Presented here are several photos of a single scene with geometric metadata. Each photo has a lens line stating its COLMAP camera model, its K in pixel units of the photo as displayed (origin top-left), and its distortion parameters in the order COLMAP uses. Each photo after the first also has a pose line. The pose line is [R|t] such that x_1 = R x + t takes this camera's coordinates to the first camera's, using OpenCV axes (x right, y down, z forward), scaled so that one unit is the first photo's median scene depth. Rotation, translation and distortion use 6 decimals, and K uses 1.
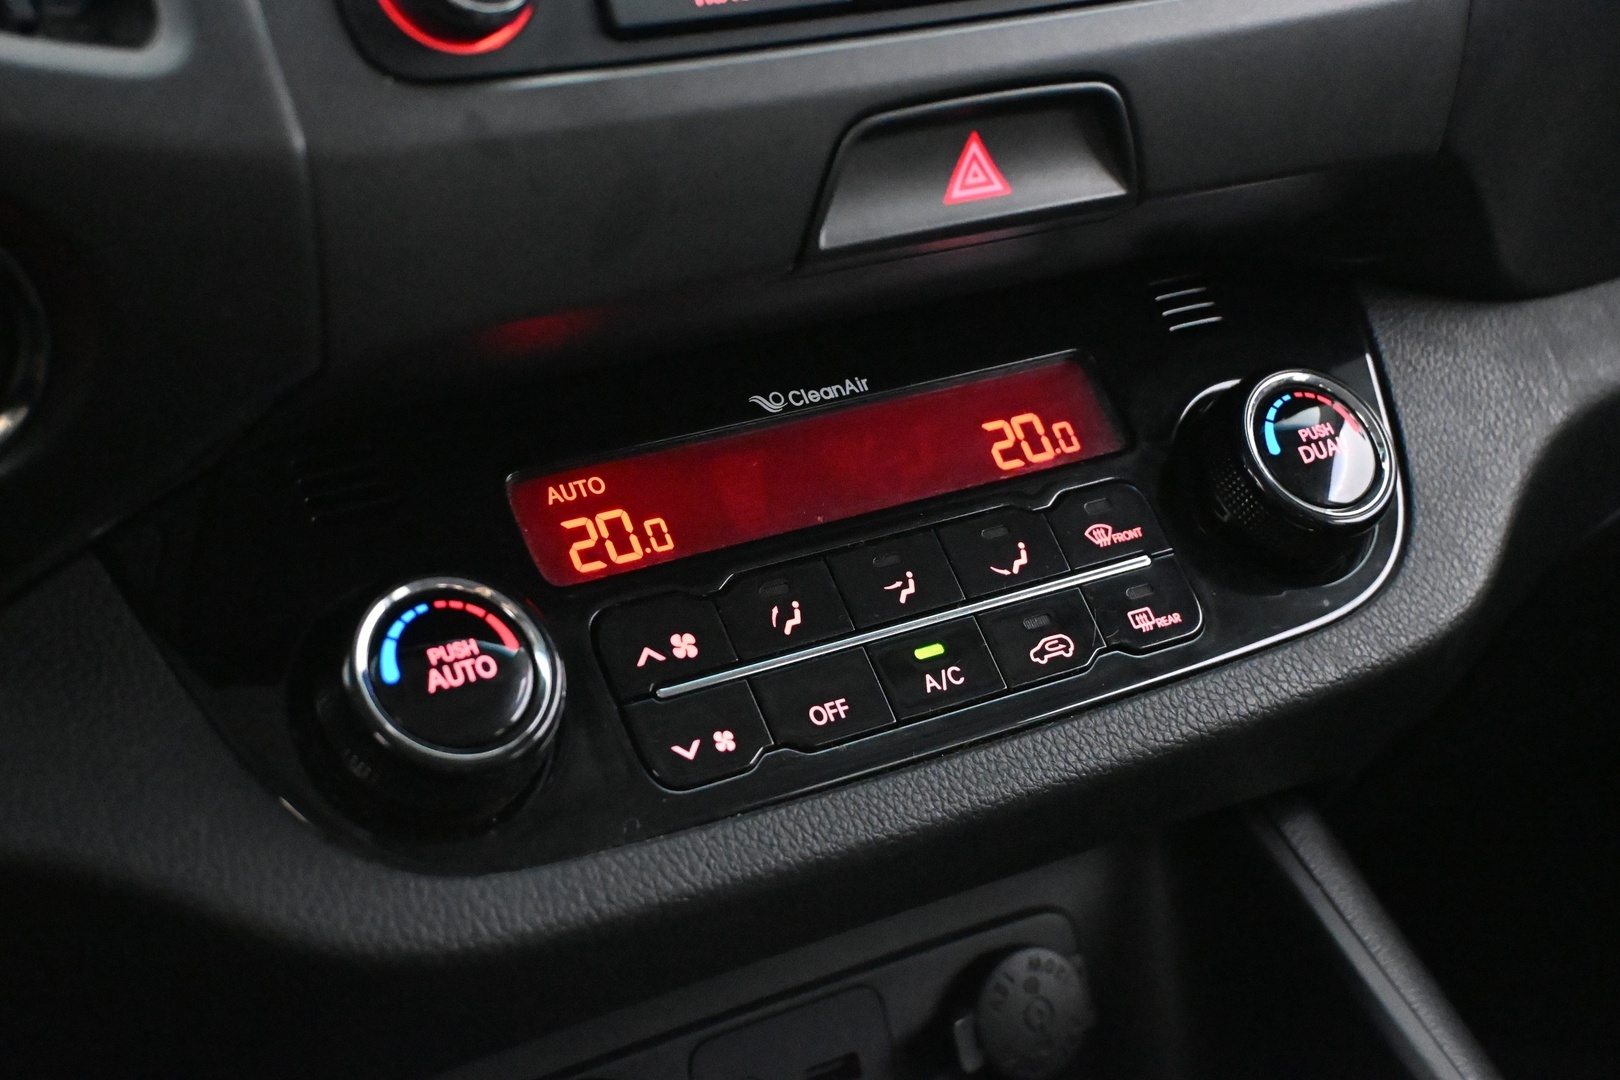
lens RADIAL K [[2560.6, 0, 810.9], [0, 2560.6, 541.3], [0, 0, 1]] dist [0.017098, 0.000000]
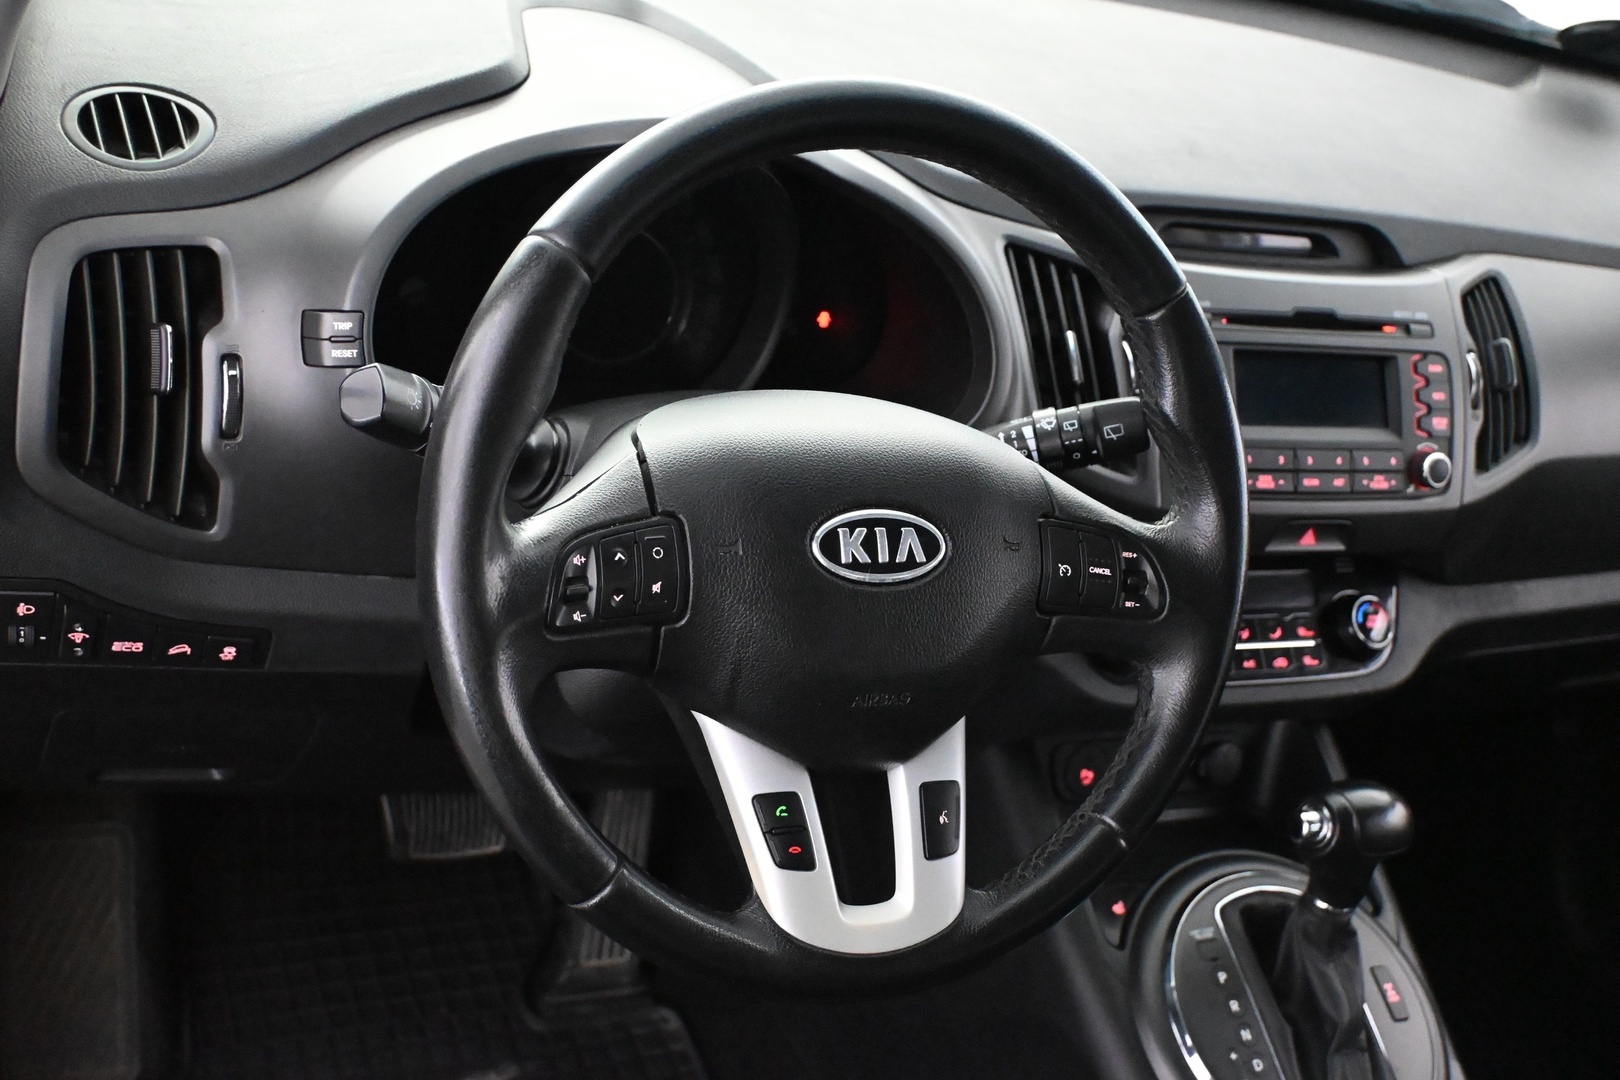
lens RADIAL K [[1892.6, 0, 809.4], [0, 1892.6, 538.1], [0, 0, 1]] dist [-0.012514, 0.000000]
pose [[0.960335, 0.276940, -0.032582, -0.444912], [-0.273282, 0.957945, 0.087513, -0.156051], [0.055448, -0.075137, 0.995630, -1.434136]]
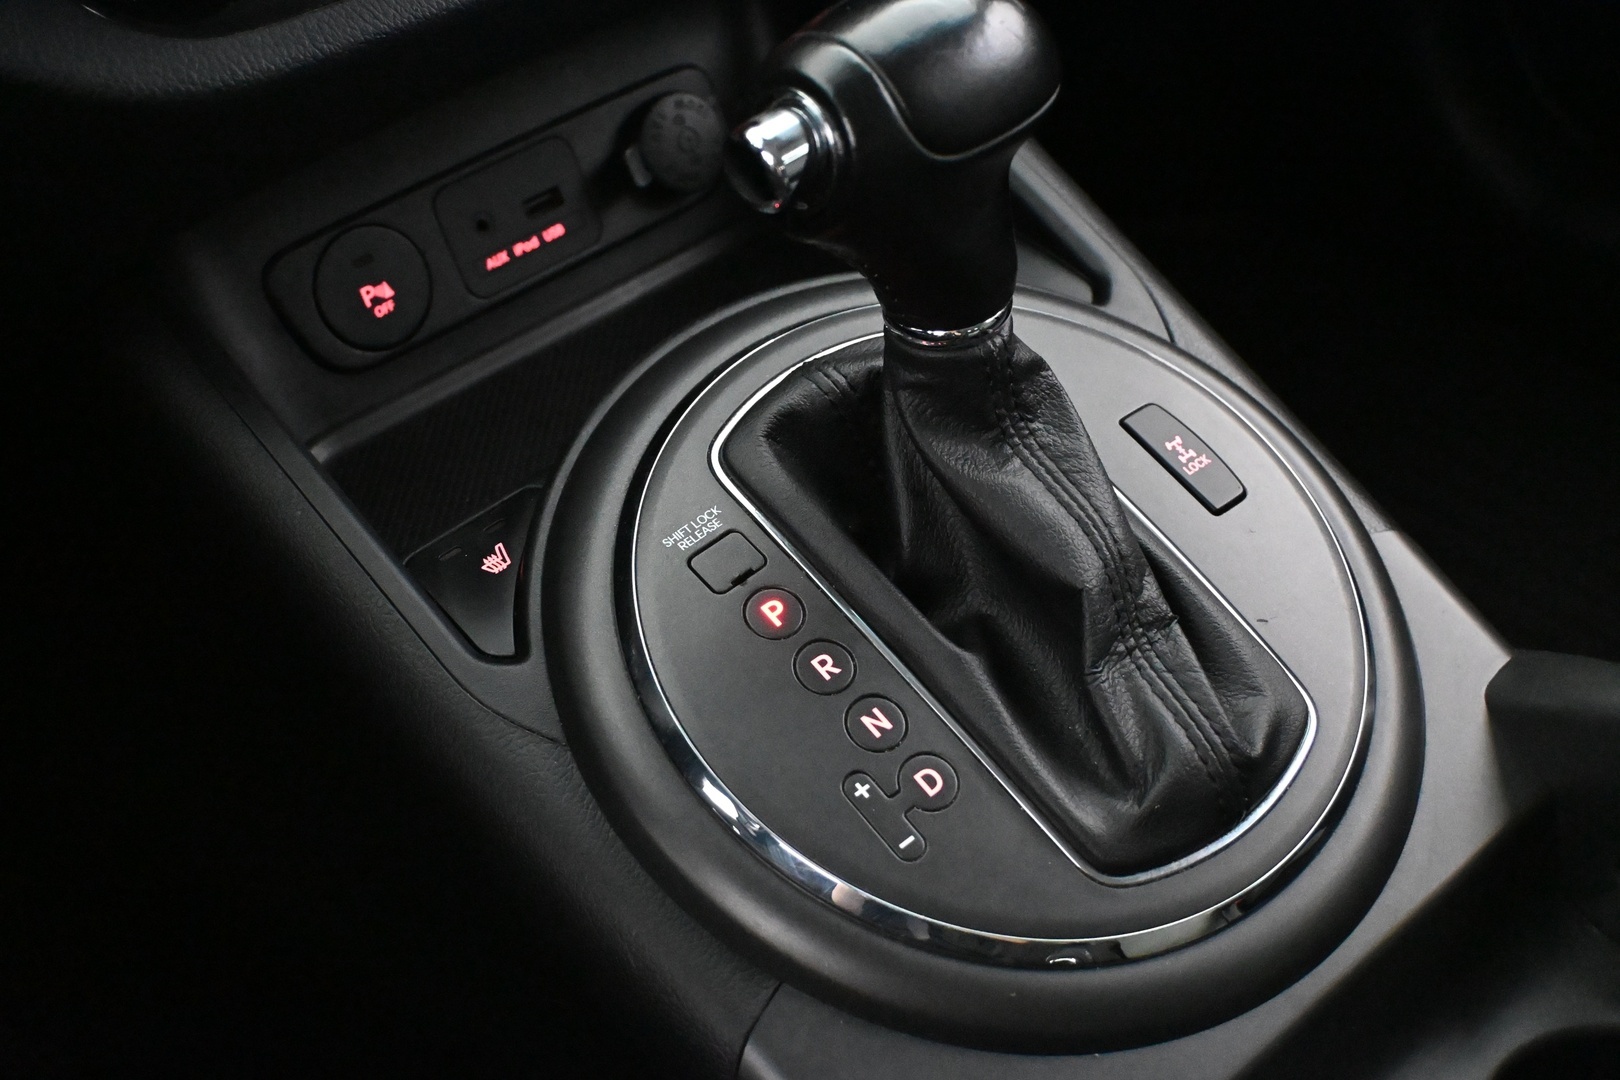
lens RADIAL K [[2147.3, 0, 808.6], [0, 2147.3, 538.5], [0, 0, 1]] dist [0.019350, 0.000000]
pose [[0.984004, -0.165781, 0.065209, 0.048521], [0.143367, 0.954221, 0.262504, 0.109359], [-0.105741, -0.248957, 0.962725, -0.182985]]
